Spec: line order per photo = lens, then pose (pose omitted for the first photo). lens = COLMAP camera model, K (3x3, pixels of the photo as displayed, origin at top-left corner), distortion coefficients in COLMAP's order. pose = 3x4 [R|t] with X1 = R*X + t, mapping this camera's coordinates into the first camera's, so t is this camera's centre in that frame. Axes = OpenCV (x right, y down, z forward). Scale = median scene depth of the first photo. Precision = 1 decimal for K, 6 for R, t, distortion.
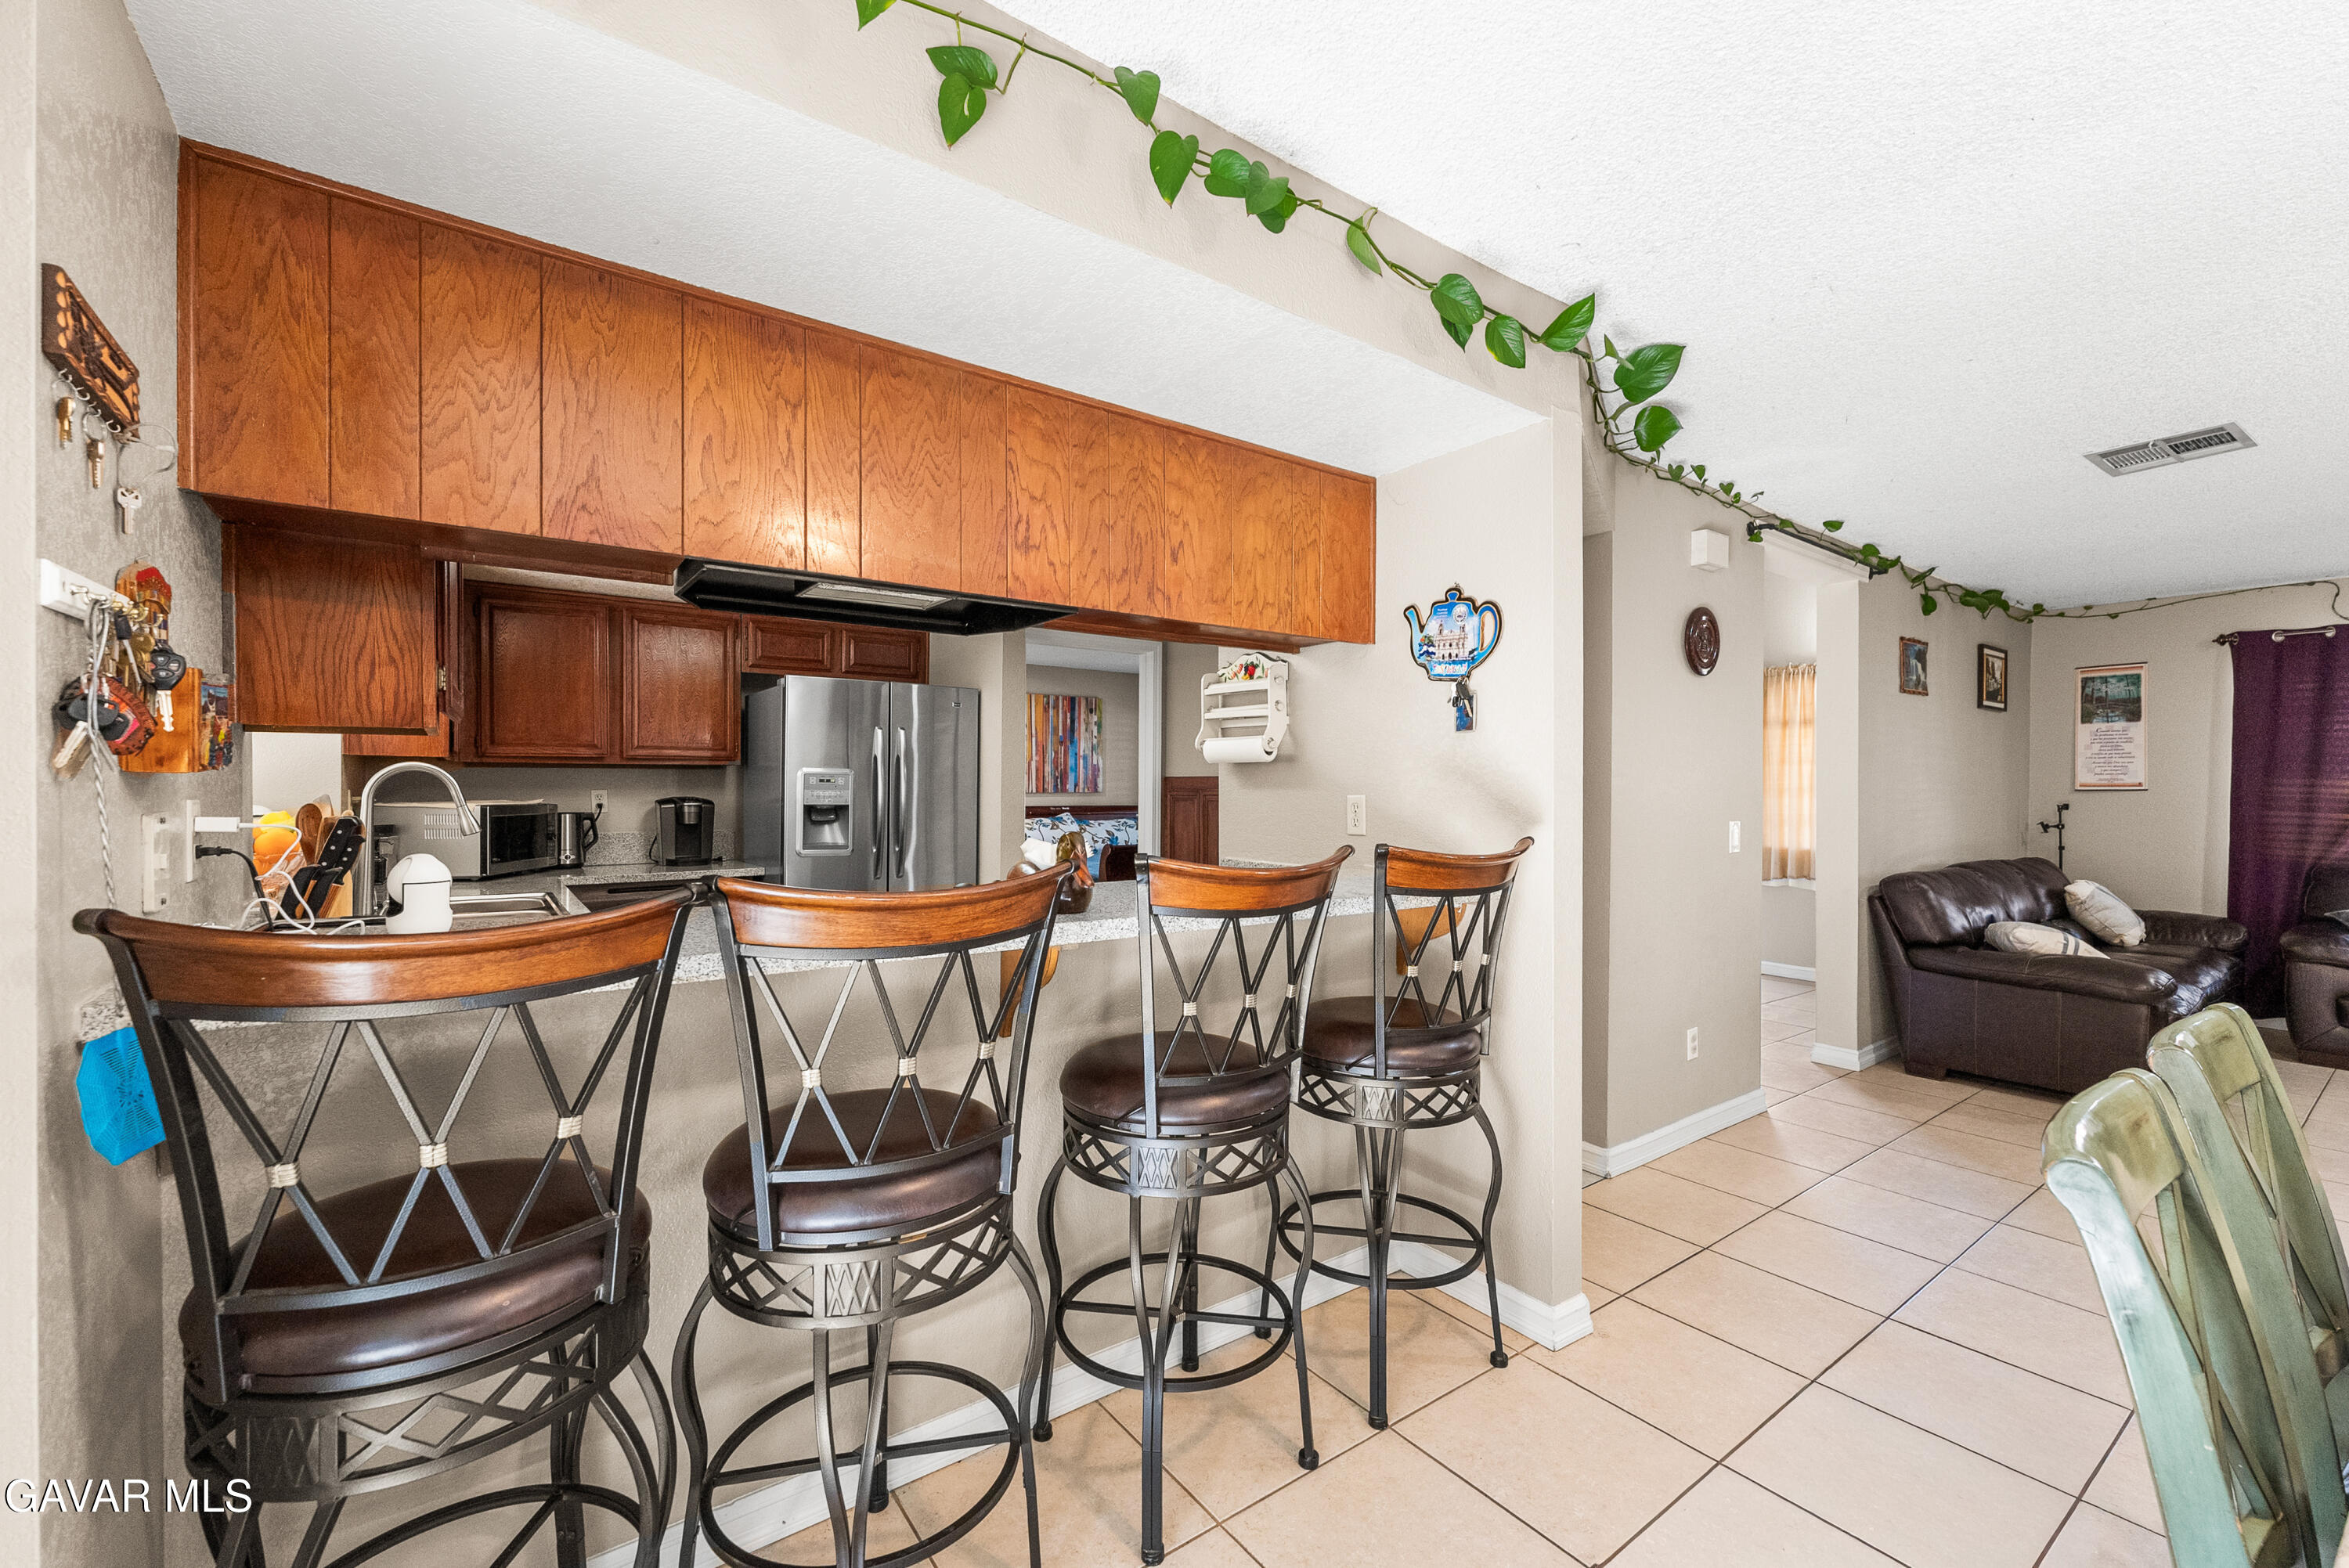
lens RADIAL K [[954.5, 0, 1171.6], [0, 954.5, 784.7], [0, 0, 1]] dist [-0.006868, 0.000686]
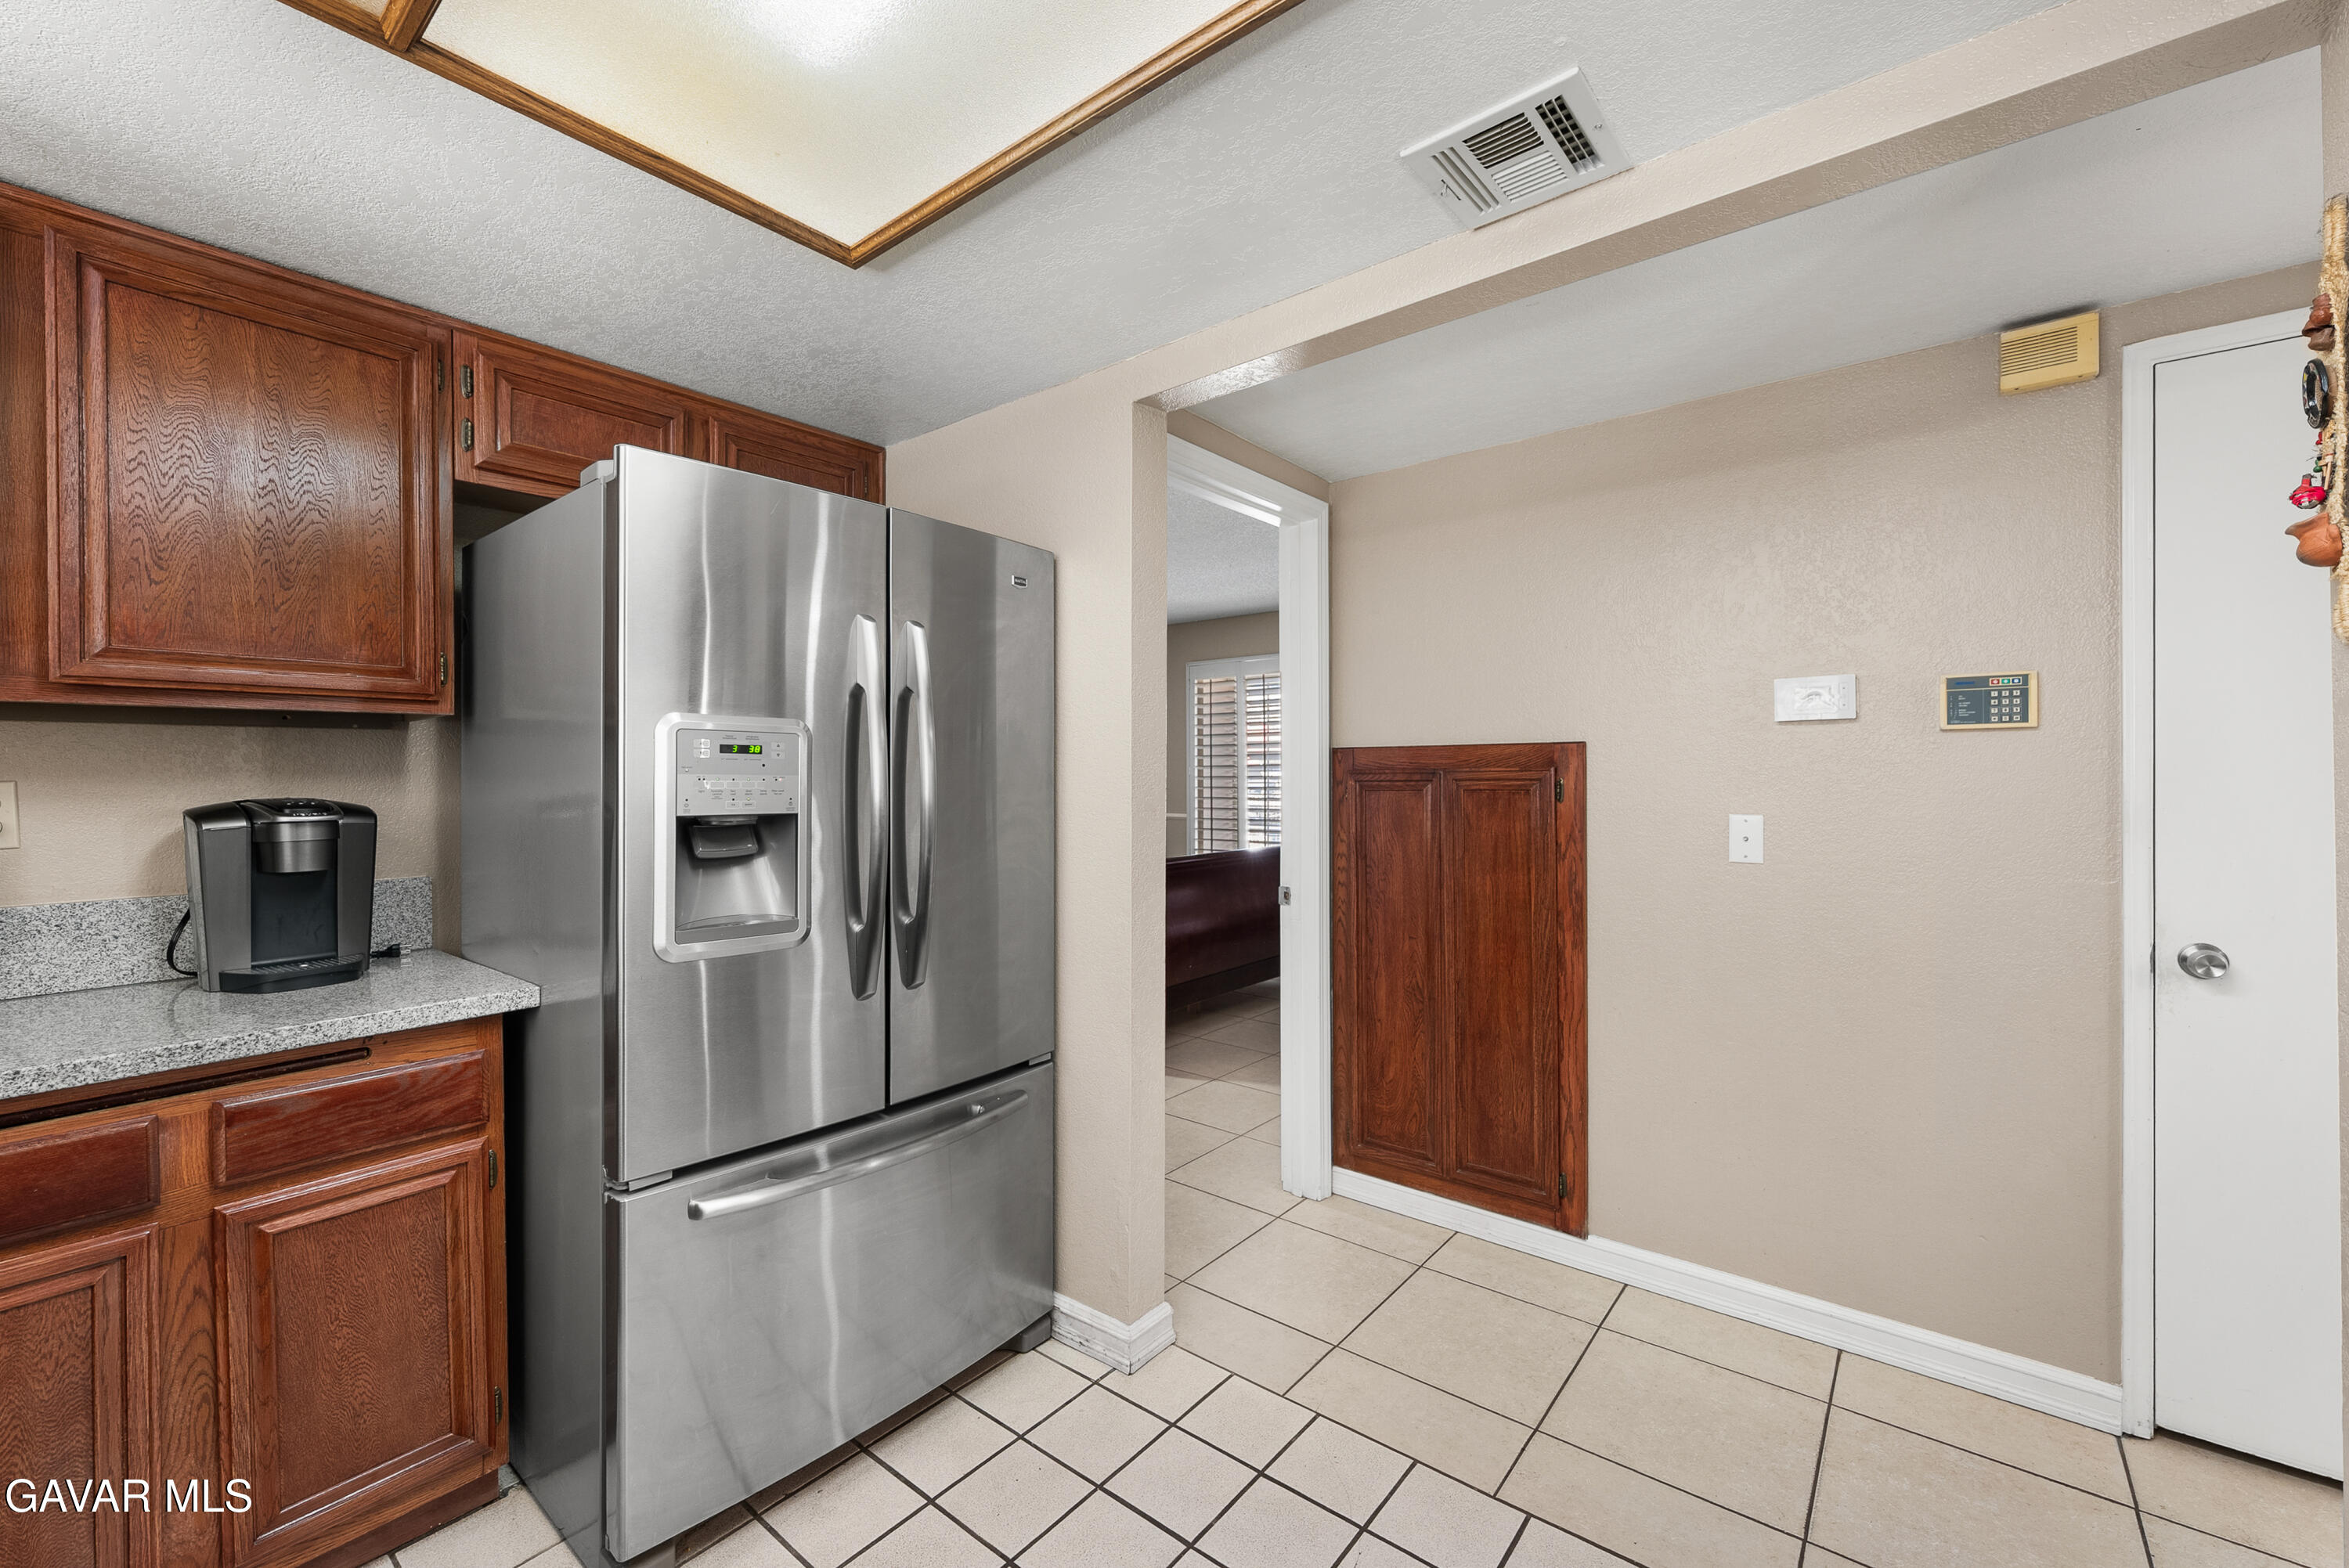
lens RADIAL K [[954.5, 0, 1181.5], [0, 954.5, 773.9], [0, 0, 1]] dist [-0.006868, 0.000686]
pose [[0.965153, -0.010867, 0.261459, -0.277775], [0.011444, 0.999934, -0.000685, 0.007464], [-0.261435, 0.003654, 0.965214, 0.568118]]
